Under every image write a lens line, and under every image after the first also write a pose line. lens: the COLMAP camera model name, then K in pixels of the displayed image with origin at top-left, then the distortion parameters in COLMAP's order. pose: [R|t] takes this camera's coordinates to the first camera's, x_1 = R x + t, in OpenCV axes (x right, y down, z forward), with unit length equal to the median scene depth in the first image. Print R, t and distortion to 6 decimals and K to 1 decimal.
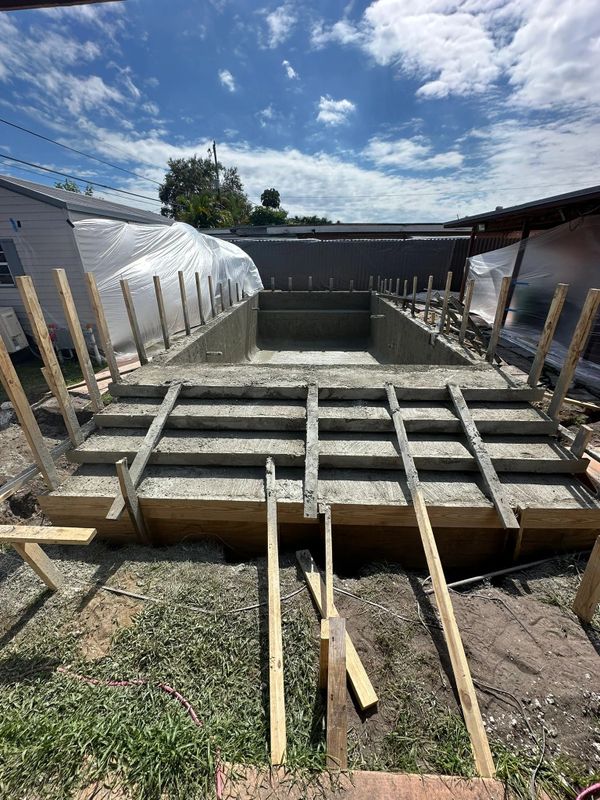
lens RADIAL K [[318.2, 0, 305.1], [0, 318.2, 402.0], [0, 0, 1]] dist [-0.001220, 0.001188]
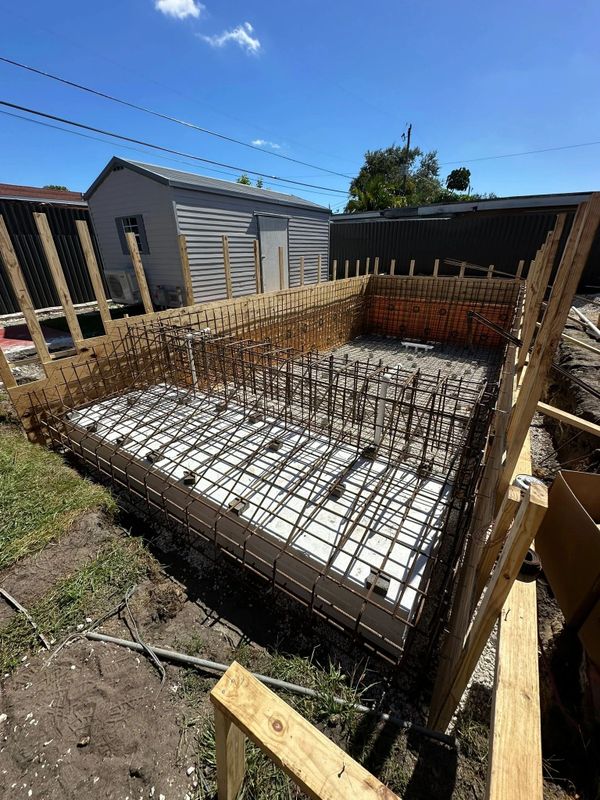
lens RADIAL K [[318.2, 0, 296.9], [0, 318.2, 400.3], [0, 0, 1]] dist [-0.001220, 0.001188]
pose [[0.846998, 0.229863, -0.479329, 0.073722], [-0.225573, 0.971887, 0.067471, -0.003132], [0.481363, 0.050976, 0.875038, 0.042814]]
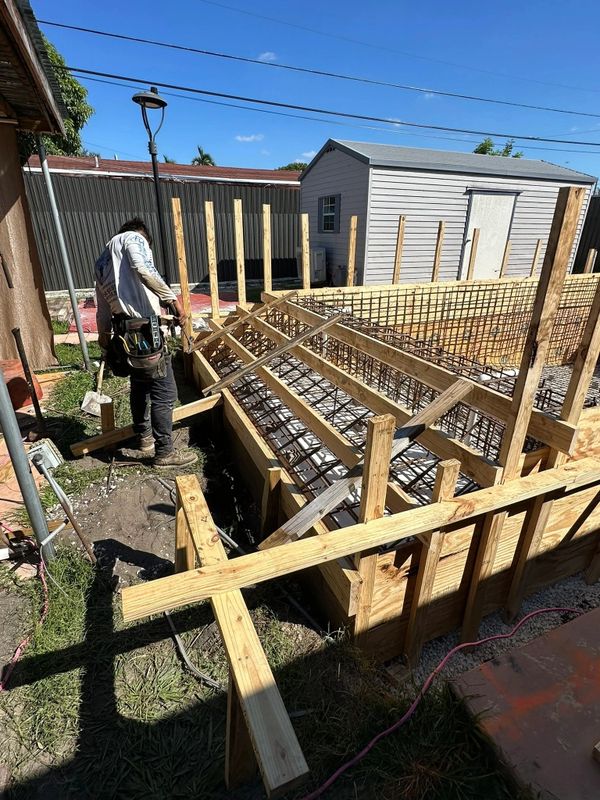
lens RADIAL K [[401.1, 0, 297.2], [0, 401.1, 401.4], [0, 0, 1]] dist [0.000990, -0.000733]
pose [[0.421004, 0.371531, -0.827478, 0.118833], [-0.397135, 0.895681, 0.200100, -0.005479], [0.815500, 0.244378, 0.524633, 0.044530]]
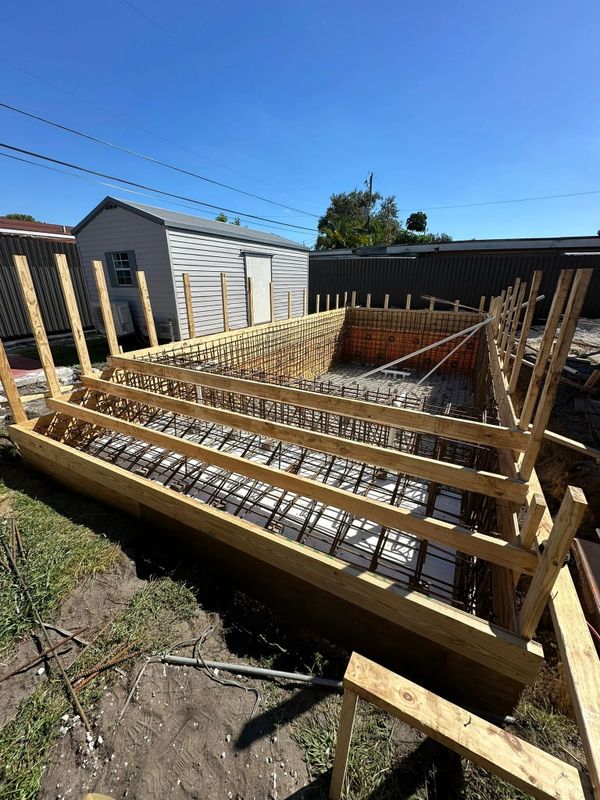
lens RADIAL K [[318.2, 0, 296.5], [0, 318.2, 401.7], [0, 0, 1]] dist [-0.001220, 0.001188]
pose [[0.891829, 0.174014, -0.417565, 0.063519], [-0.203828, 0.978620, -0.027508, -0.000661], [0.403851, 0.109644, 0.908230, 0.028538]]
